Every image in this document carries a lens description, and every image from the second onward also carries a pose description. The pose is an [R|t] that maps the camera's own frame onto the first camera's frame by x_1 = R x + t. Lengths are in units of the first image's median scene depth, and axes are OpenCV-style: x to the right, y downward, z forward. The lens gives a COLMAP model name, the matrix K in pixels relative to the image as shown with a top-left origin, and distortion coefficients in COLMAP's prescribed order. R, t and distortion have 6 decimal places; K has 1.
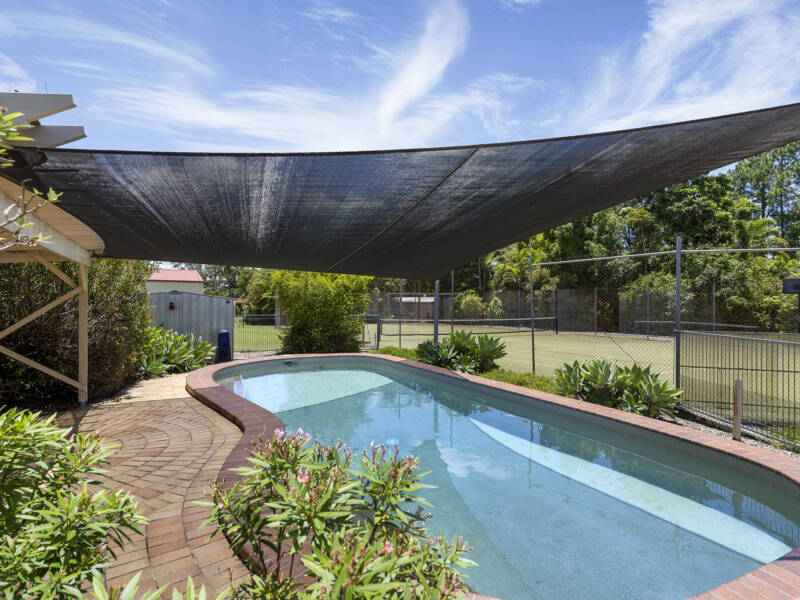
lens RADIAL K [[432.7, 0, 400.3], [0, 432.7, 301.5], [0, 0, 1]] dist [0.004657, -0.000317]
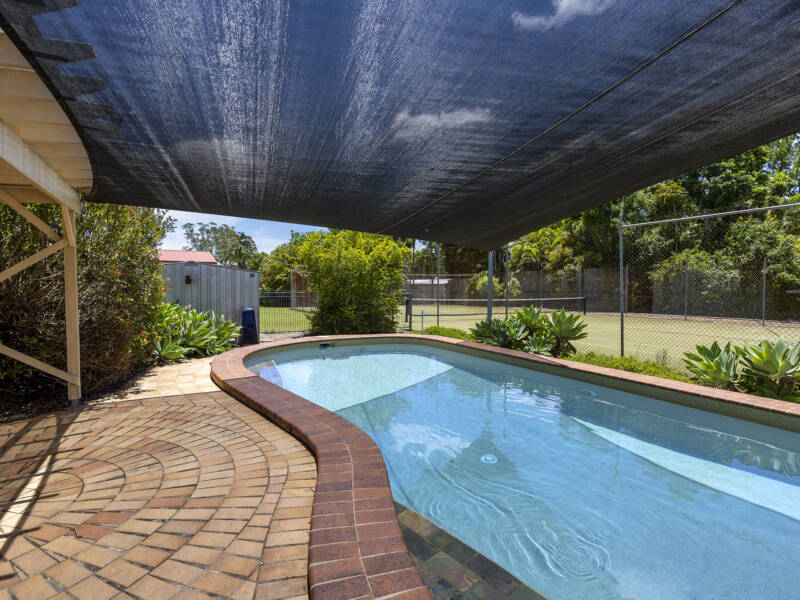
lens RADIAL K [[412.0, 0, 398.7], [0, 412.0, 298.8], [0, 0, 1]] dist [0.002364, 0.000933]
pose [[0.999990, -0.002083, -0.003921, -0.116800], [0.002199, 0.999548, 0.029969, 0.027203], [0.003857, -0.029978, 0.999543, 0.199419]]
